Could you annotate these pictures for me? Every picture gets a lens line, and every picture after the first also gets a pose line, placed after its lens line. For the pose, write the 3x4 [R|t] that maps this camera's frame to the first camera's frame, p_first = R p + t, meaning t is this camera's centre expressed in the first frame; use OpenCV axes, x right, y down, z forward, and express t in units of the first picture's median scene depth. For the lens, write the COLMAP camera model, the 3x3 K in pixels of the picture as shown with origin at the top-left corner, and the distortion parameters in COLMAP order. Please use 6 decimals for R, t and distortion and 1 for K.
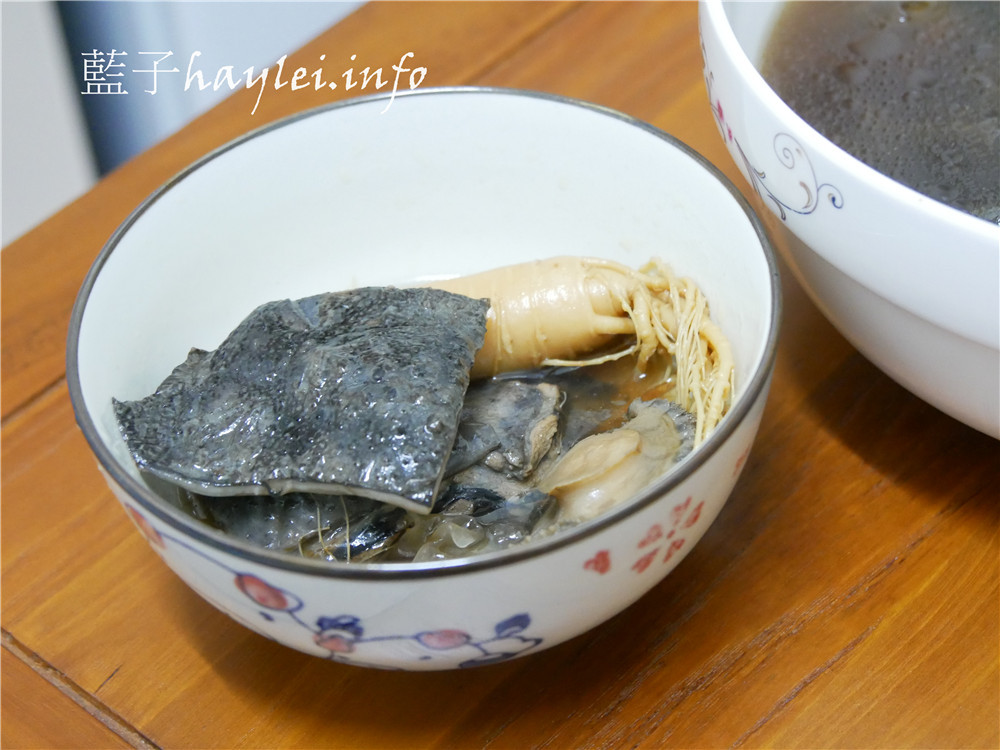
lens RADIAL K [[2363.2, 0, 506.8], [0, 2363.2, 375.0], [0, 0, 1]] dist [-0.053040, 0.000000]
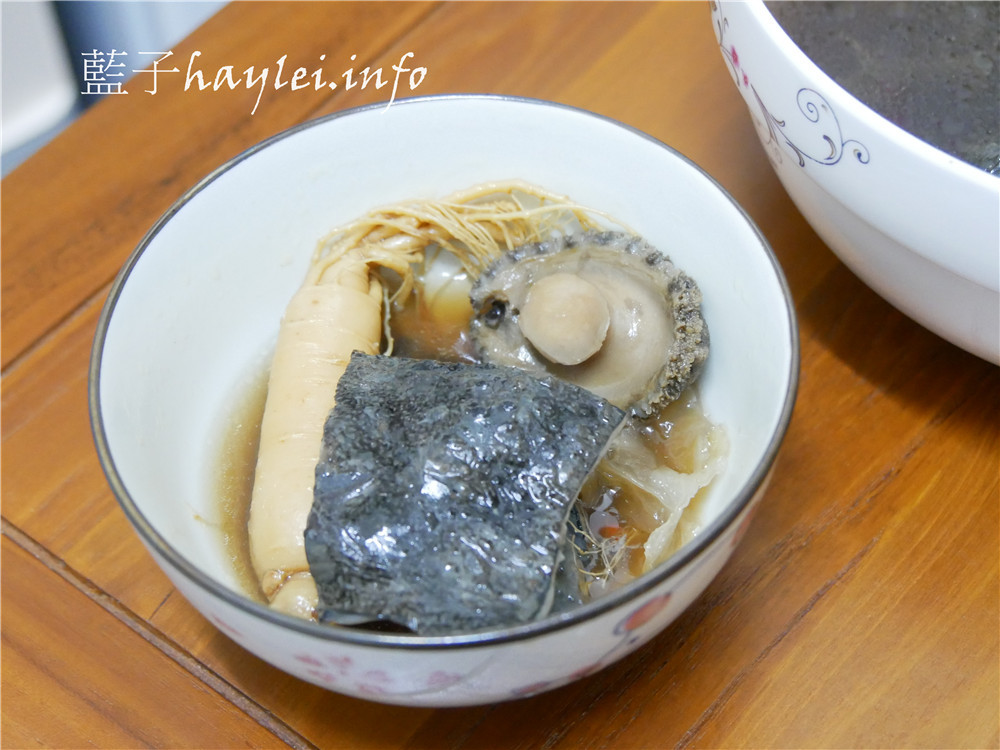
lens RADIAL K [[2009.9, 0, 496.9], [0, 2009.9, 375.4], [0, 0, 1]] dist [-0.060236, 0.000000]
pose [[0.998113, -0.025277, 0.055964, -0.067022], [0.018408, 0.992600, 0.120029, -0.079715], [-0.058584, -0.118772, 0.991192, 0.111468]]
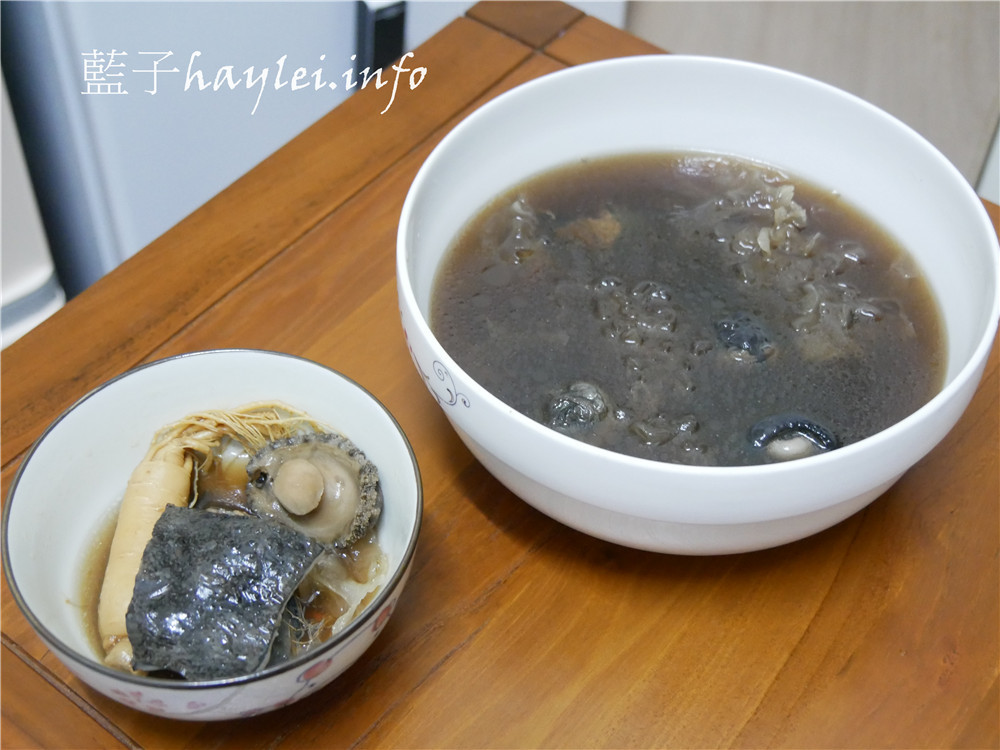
lens RADIAL K [[1522.0, 0, 500.3], [0, 1522.0, 377.9], [0, 0, 1]] dist [-0.019386, 0.000000]
pose [[0.992867, 0.013624, 0.118448, 0.026085], [-0.022698, 0.996880, 0.075593, -0.165336], [-0.117048, -0.077743, 0.990079, -0.130375]]
